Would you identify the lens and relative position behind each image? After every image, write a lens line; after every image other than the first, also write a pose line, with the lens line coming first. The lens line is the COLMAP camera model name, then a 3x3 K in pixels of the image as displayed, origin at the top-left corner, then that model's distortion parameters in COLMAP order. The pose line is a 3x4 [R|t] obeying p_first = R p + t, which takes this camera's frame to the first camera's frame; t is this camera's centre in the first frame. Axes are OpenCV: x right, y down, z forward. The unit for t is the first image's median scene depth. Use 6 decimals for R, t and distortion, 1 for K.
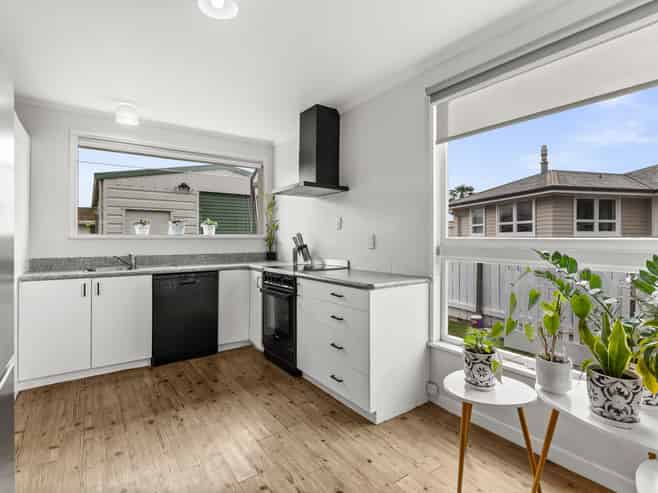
lens RADIAL K [[338.2, 0, 325.0], [0, 338.2, 234.7], [0, 0, 1]] dist [-0.000376, -0.000511]
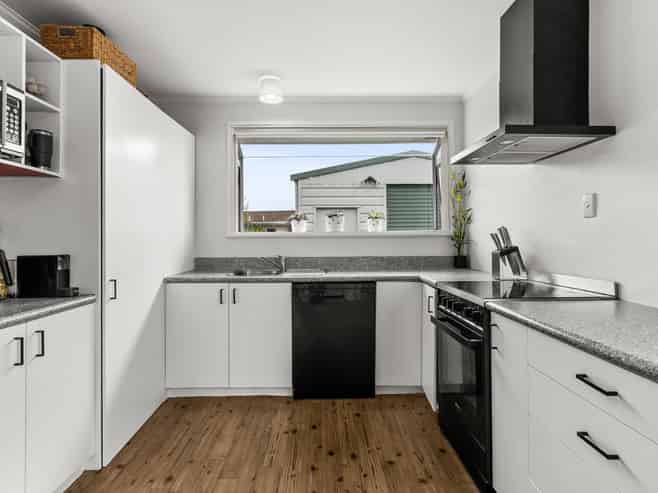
lens RADIAL K [[338.2, 0, 325.0], [0, 338.2, 234.7], [0, 0, 1]] dist [-0.000376, -0.000511]
pose [[0.828566, -0.006418, -0.559854, -0.003008], [0.010935, 0.999929, 0.004721, 0.002952], [0.559784, -0.010034, 0.828578, 0.358492]]
